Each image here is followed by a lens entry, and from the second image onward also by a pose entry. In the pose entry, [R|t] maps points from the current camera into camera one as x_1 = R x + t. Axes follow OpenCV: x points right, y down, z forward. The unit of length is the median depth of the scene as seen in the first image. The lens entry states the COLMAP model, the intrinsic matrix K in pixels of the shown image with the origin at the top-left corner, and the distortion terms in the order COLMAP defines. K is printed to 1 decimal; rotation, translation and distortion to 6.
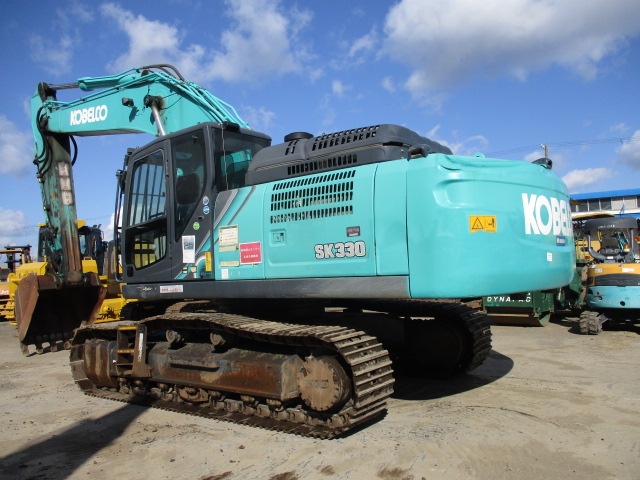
lens RADIAL K [[562.6, 0, 331.6], [0, 562.6, 239.7], [0, 0, 1]] dist [0.036799, 0.005671]
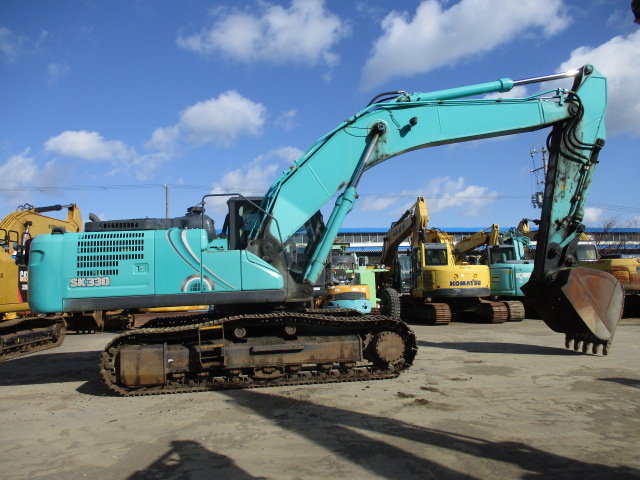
lens RADIAL K [[548.7, 0, 319.9], [0, 548.7, 228.4], [0, 0, 1]] dist [0.009087, 0.002341]
pose [[0.643081, 0.100228, 0.759211, -1.218047], [-0.041655, 0.994509, -0.096007, 0.049036], [-0.764665, 0.030115, 0.643724, 0.039628]]
